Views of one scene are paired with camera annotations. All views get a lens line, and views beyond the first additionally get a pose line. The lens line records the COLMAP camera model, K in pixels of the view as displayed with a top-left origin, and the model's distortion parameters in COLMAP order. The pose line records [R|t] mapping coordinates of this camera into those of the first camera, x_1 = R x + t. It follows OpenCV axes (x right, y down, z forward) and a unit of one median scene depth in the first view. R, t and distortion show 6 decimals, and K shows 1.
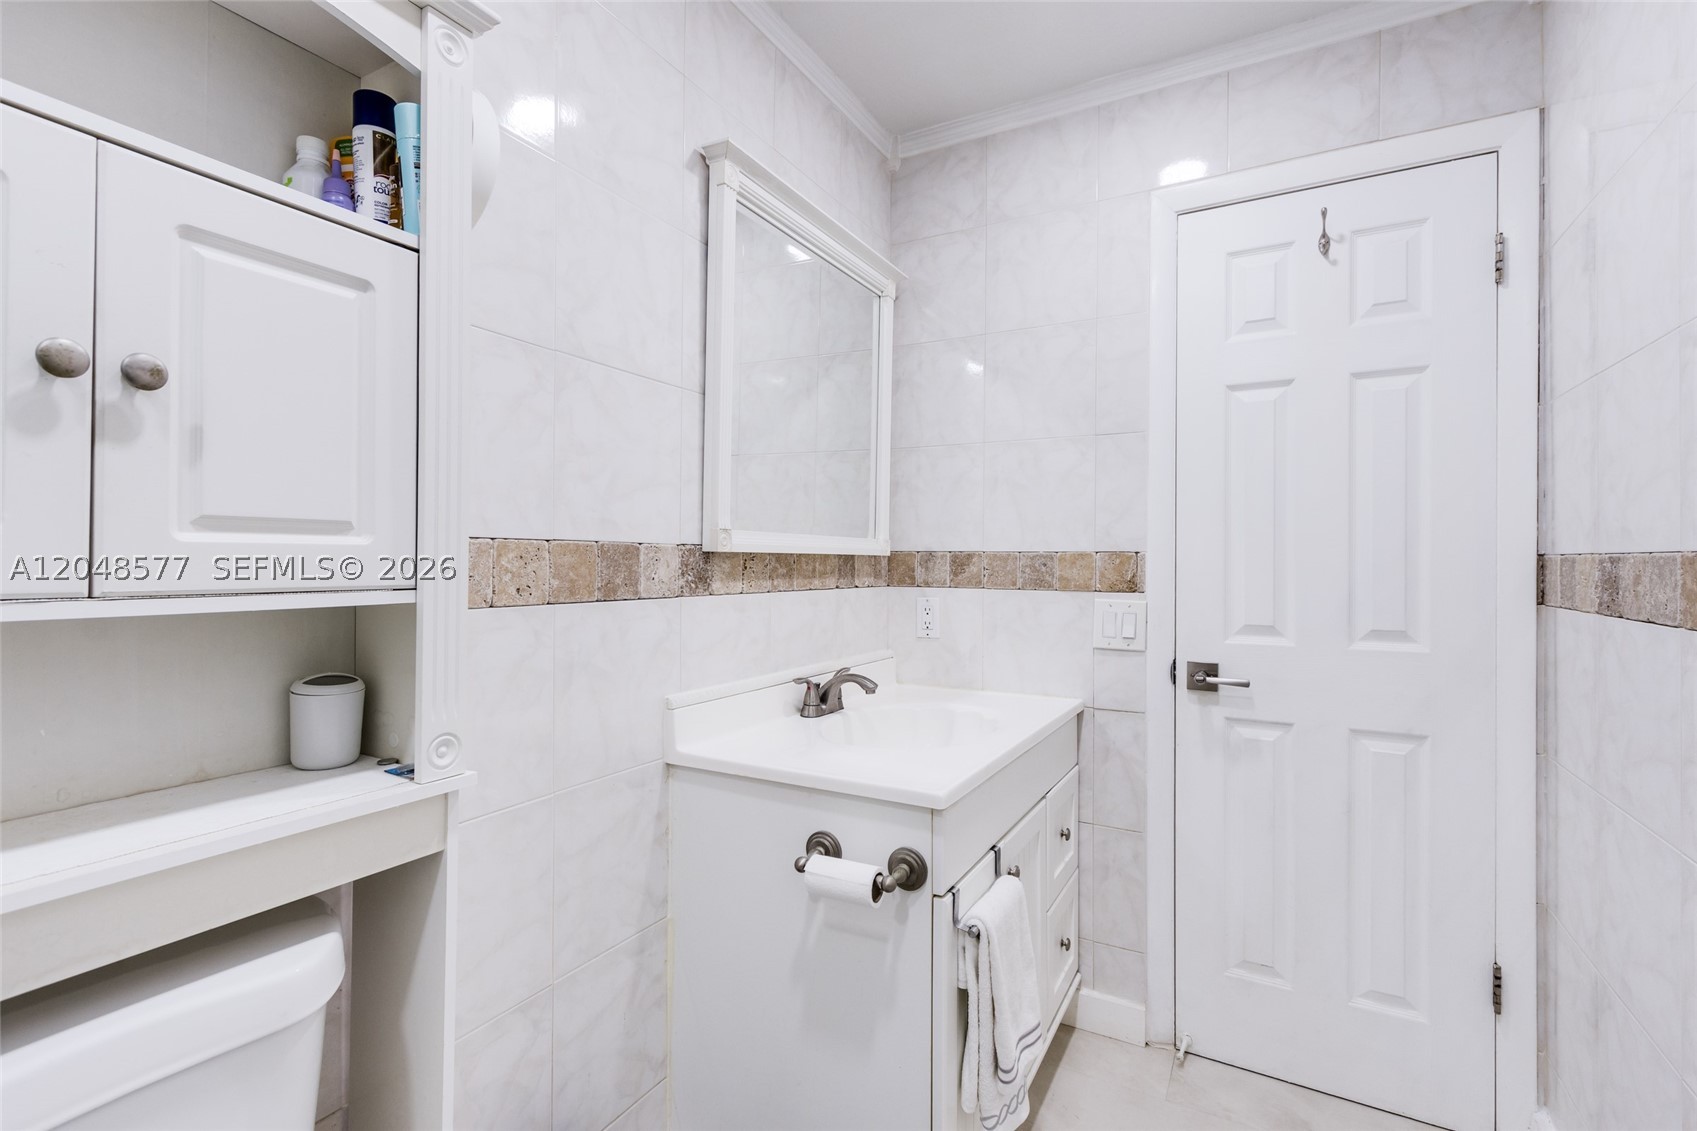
lens RADIAL K [[780.6, 0, 851.2], [0, 780.6, 561.7], [0, 0, 1]] dist [0.004248, 0.000035]
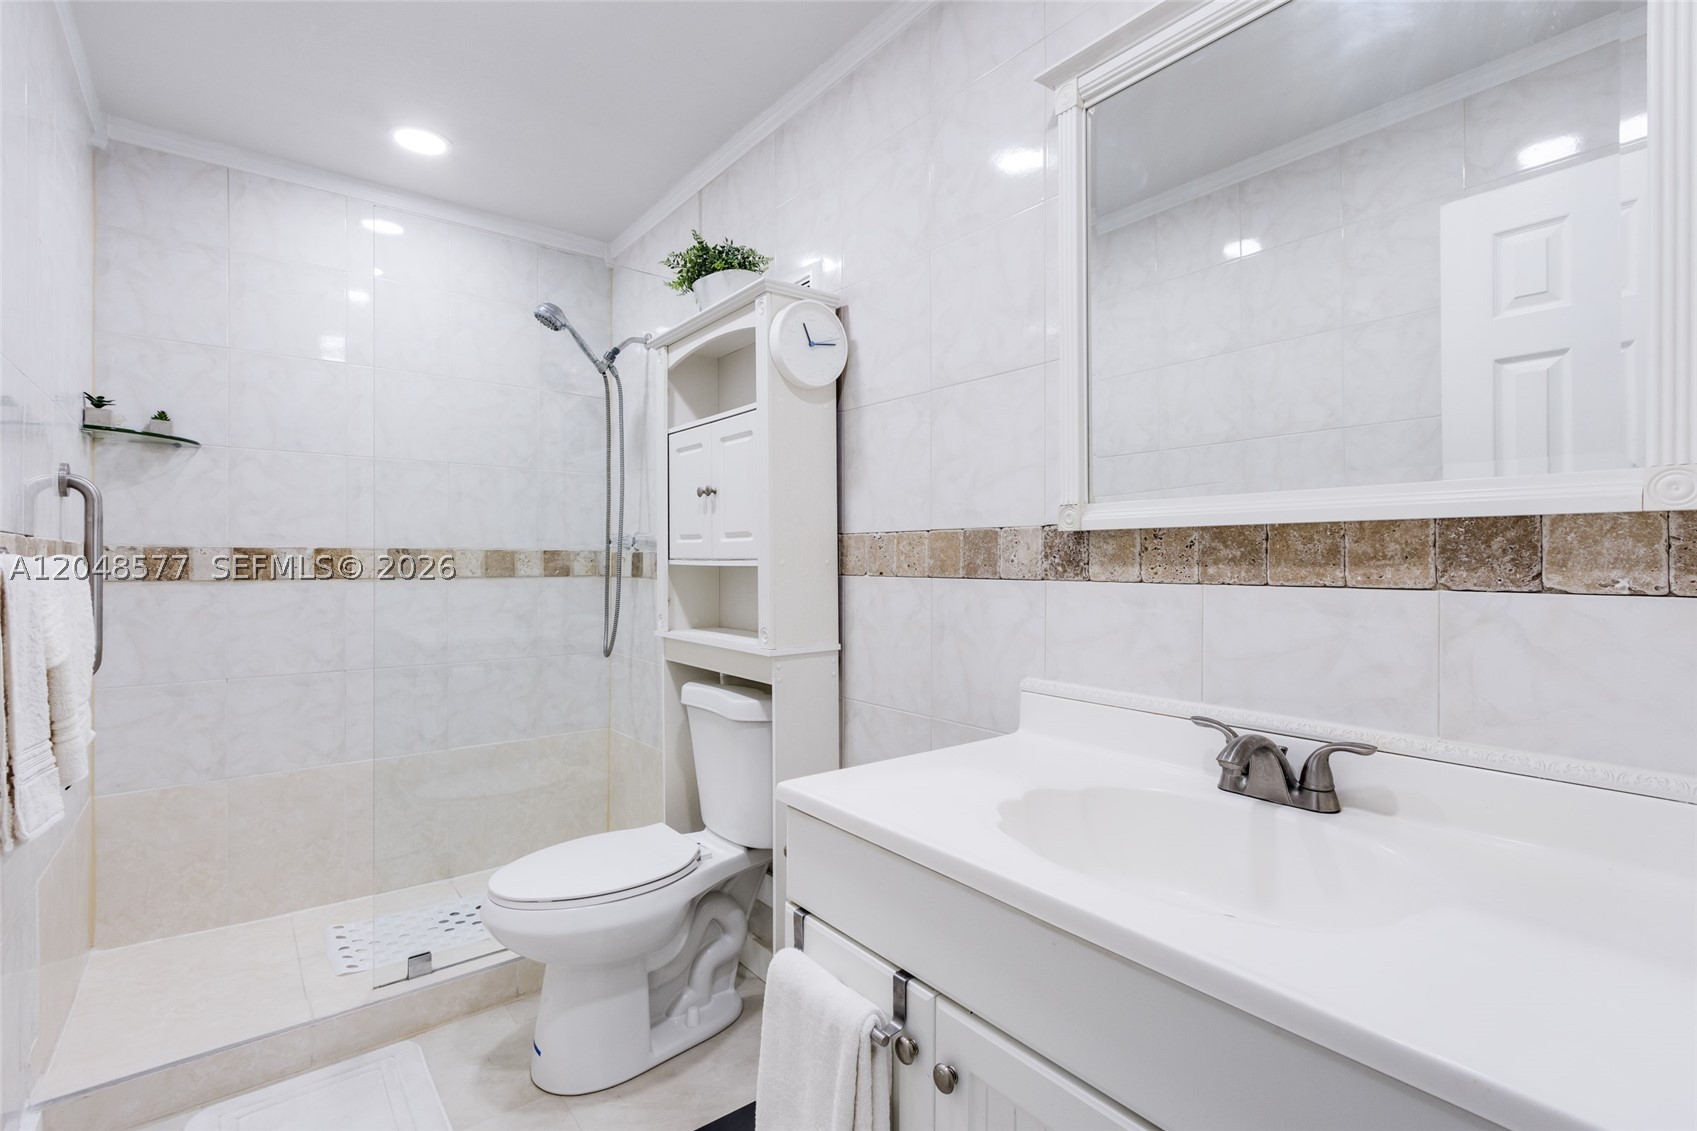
lens RADIAL K [[780.6, 0, 851.2], [0, 780.6, 561.7], [0, 0, 1]] dist [0.004248, 0.000035]
pose [[-0.390501, -0.002896, -0.920598, 0.754886], [-0.000749, 0.999996, -0.002828, 0.025130], [0.920602, -0.000414, -0.390502, 1.148640]]
